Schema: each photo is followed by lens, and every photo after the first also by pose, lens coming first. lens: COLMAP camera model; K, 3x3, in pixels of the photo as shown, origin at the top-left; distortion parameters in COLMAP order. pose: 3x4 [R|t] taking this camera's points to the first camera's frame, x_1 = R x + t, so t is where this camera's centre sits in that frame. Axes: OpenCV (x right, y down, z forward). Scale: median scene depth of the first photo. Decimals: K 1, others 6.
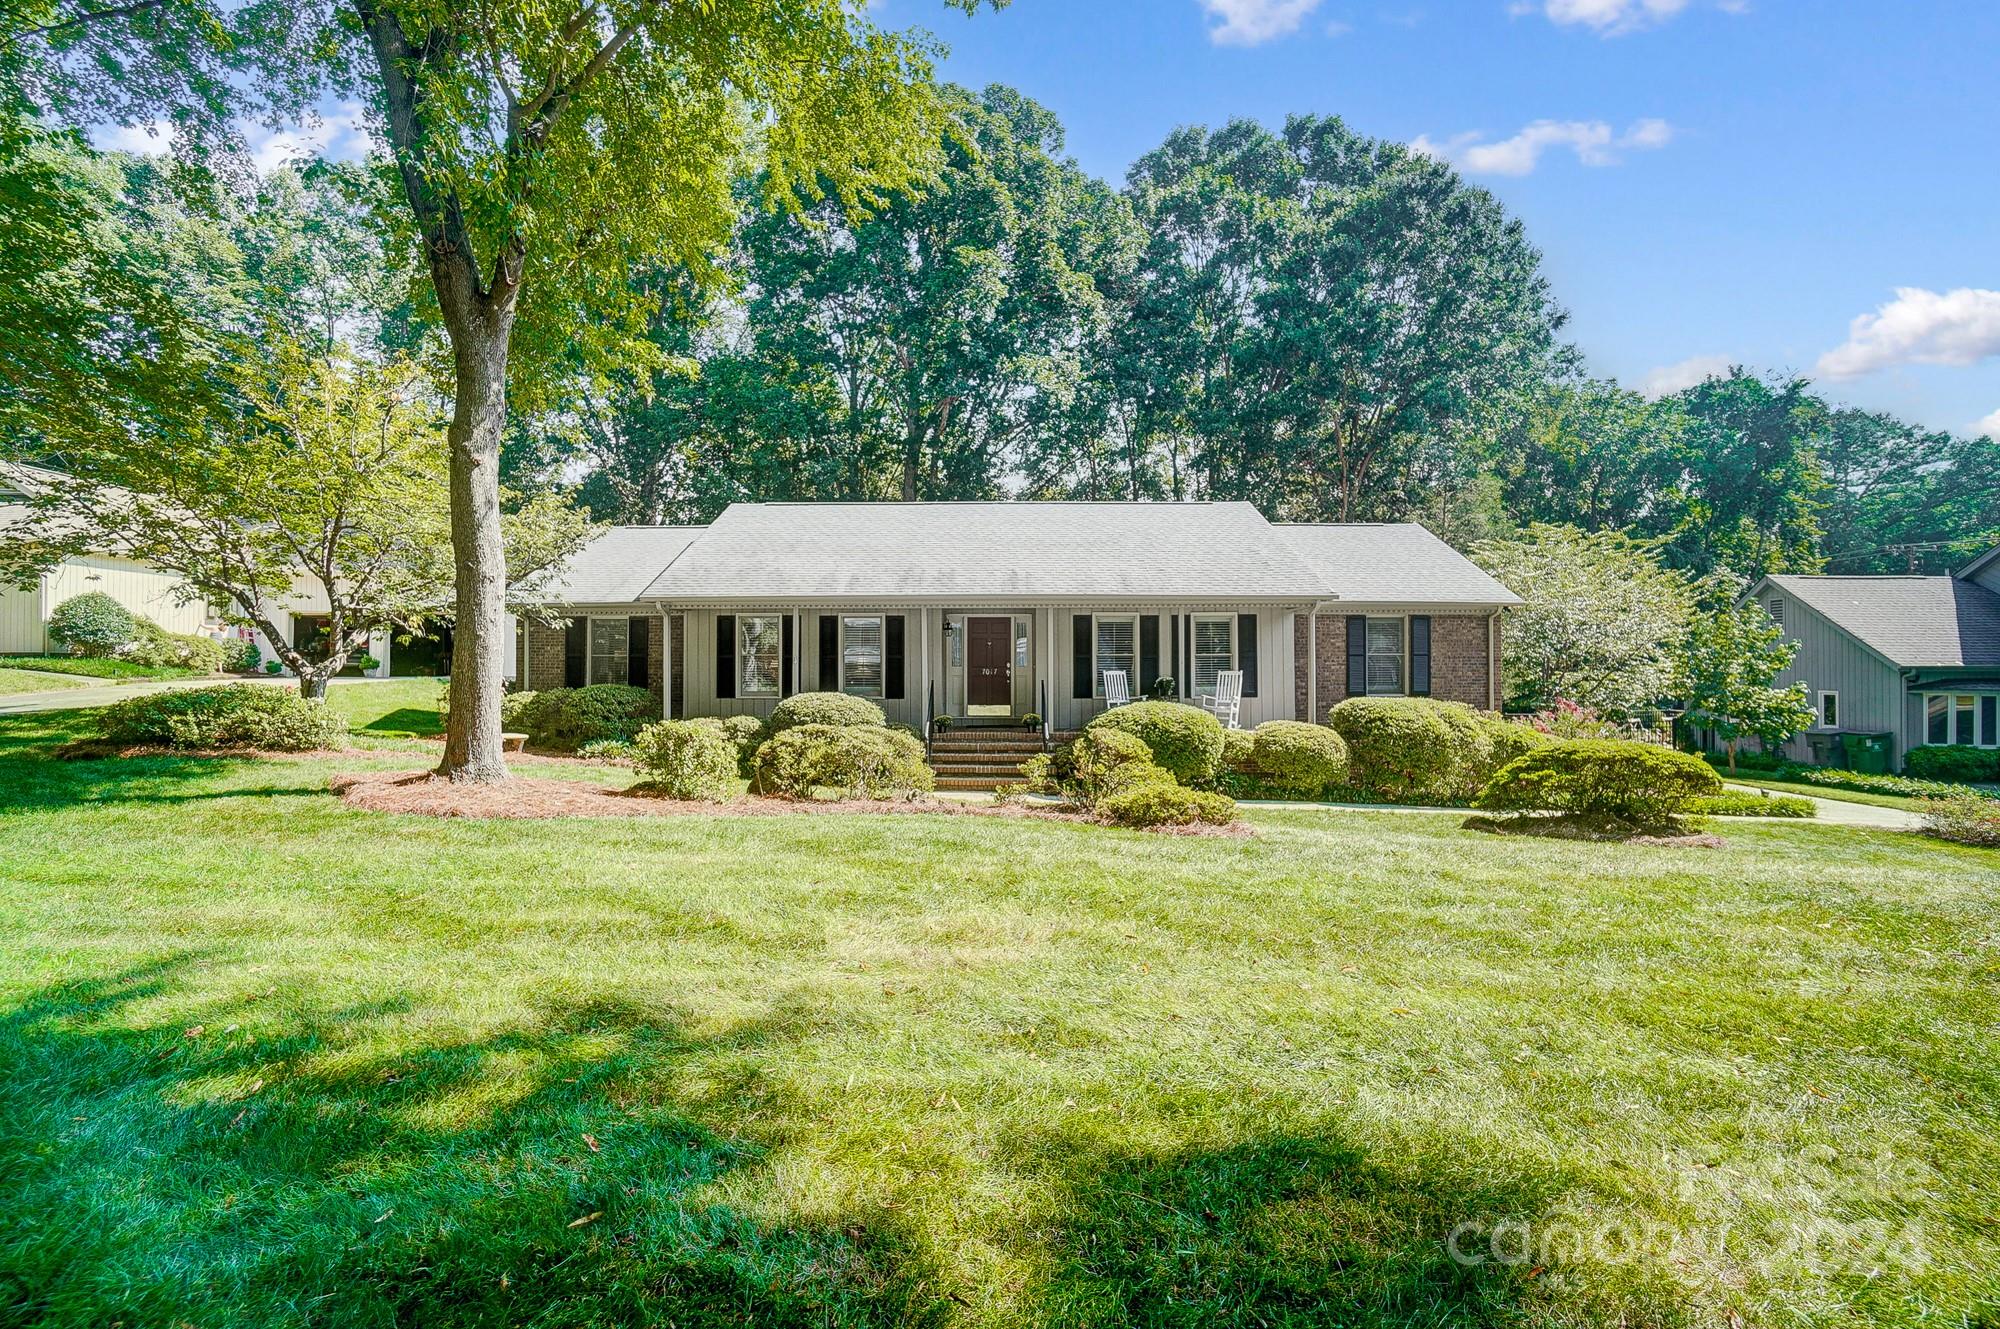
lens RADIAL K [[852.1, 0, 954.8], [0, 852.1, 672.8], [0, 0, 1]] dist [-0.000389, -0.000106]
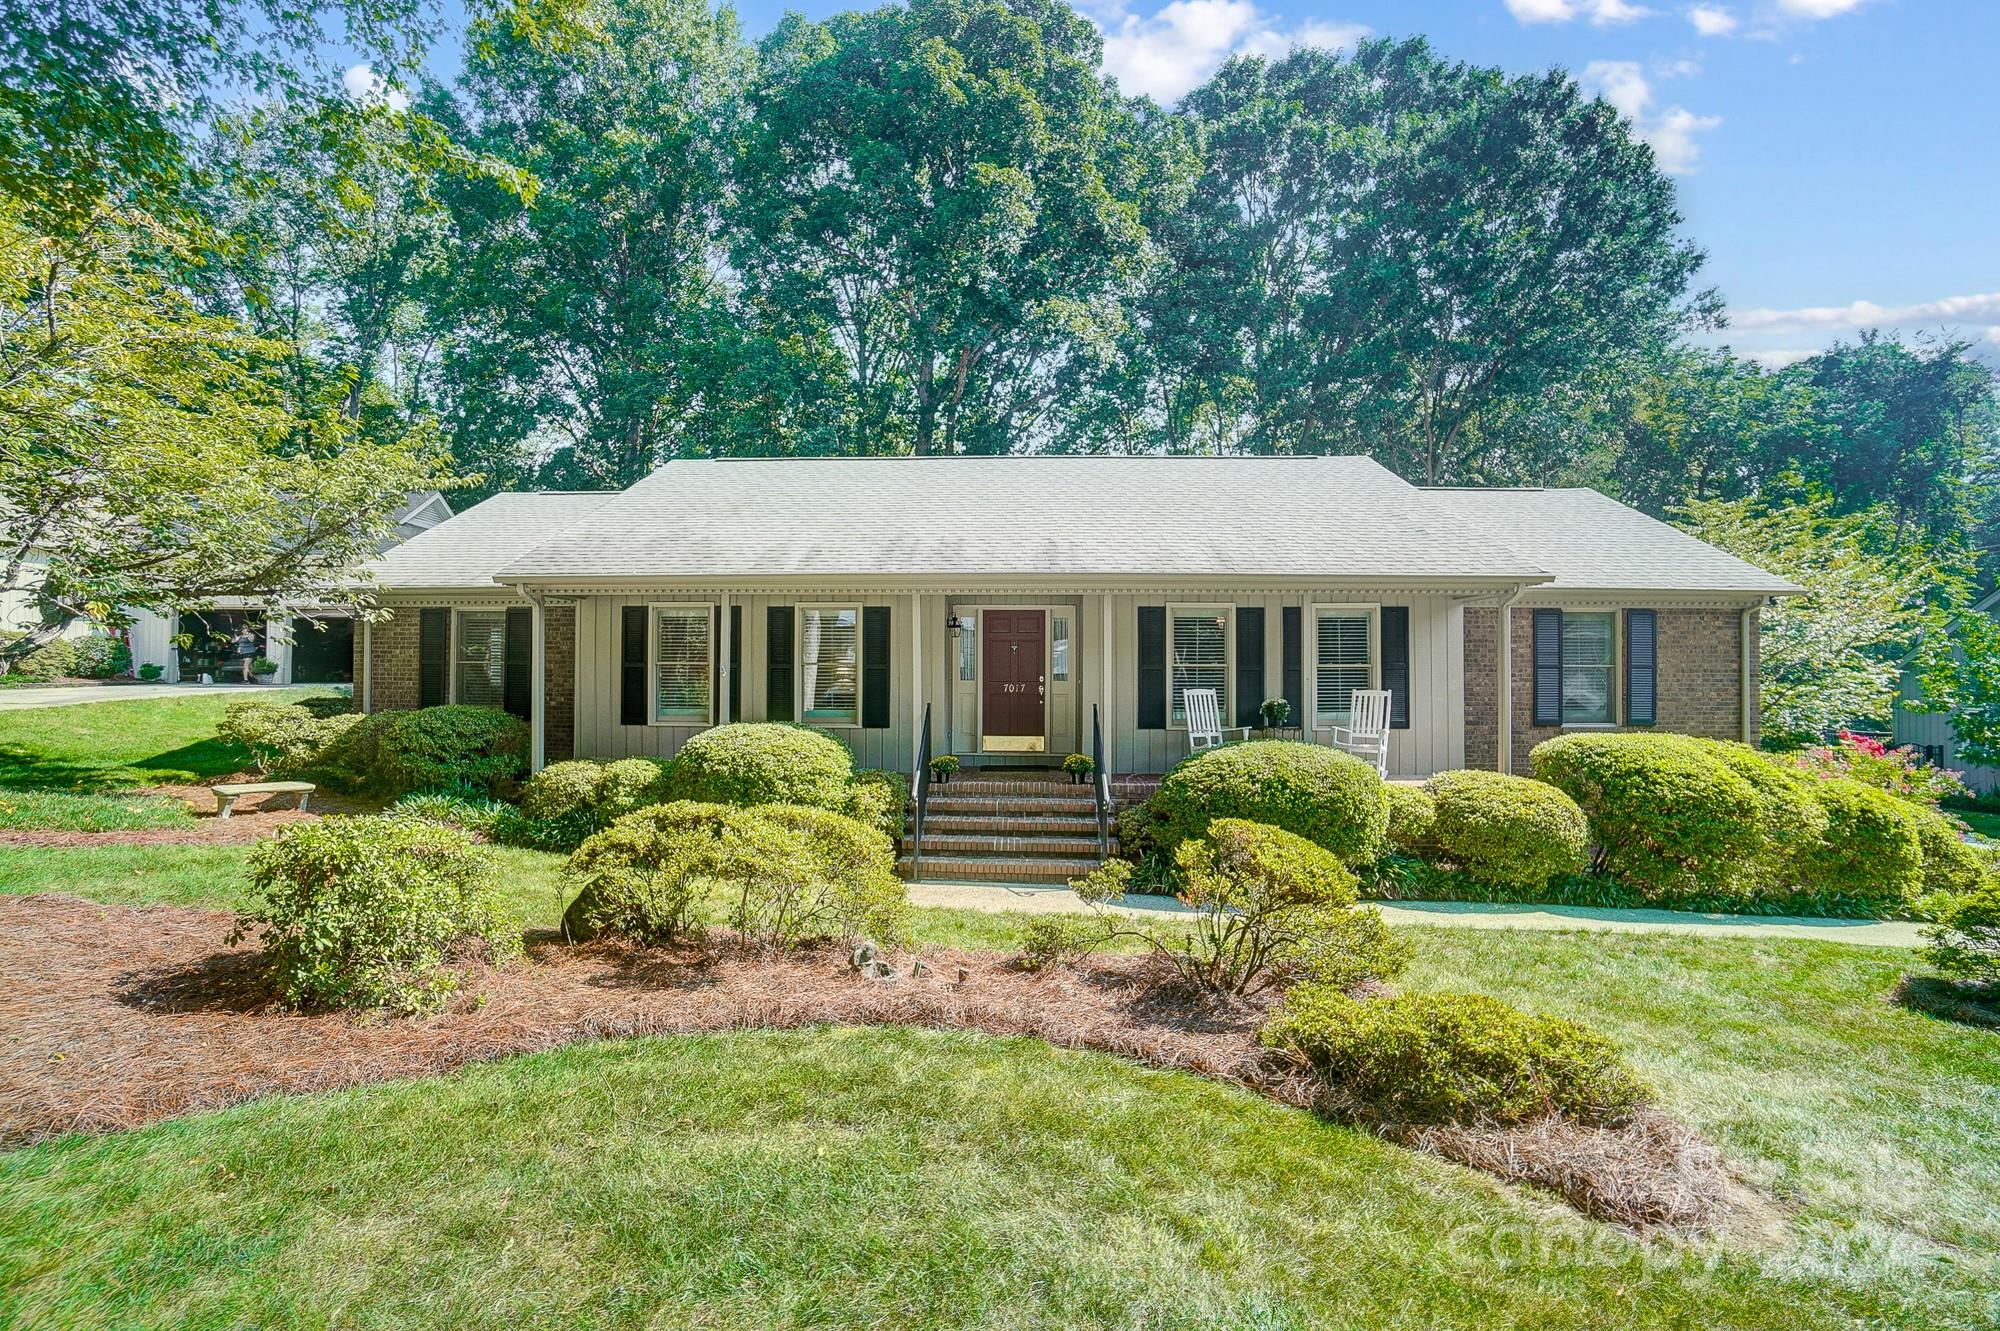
lens RADIAL K [[881.2, 0, 990.0], [0, 881.2, 672.2], [0, 0, 1]] dist [-0.001008, -0.000403]
pose [[0.999874, 0.002897, 0.015589, 0.005525], [-0.002845, 0.999990, -0.003382, -0.006722], [-0.015599, 0.003337, 0.999873, 0.158176]]
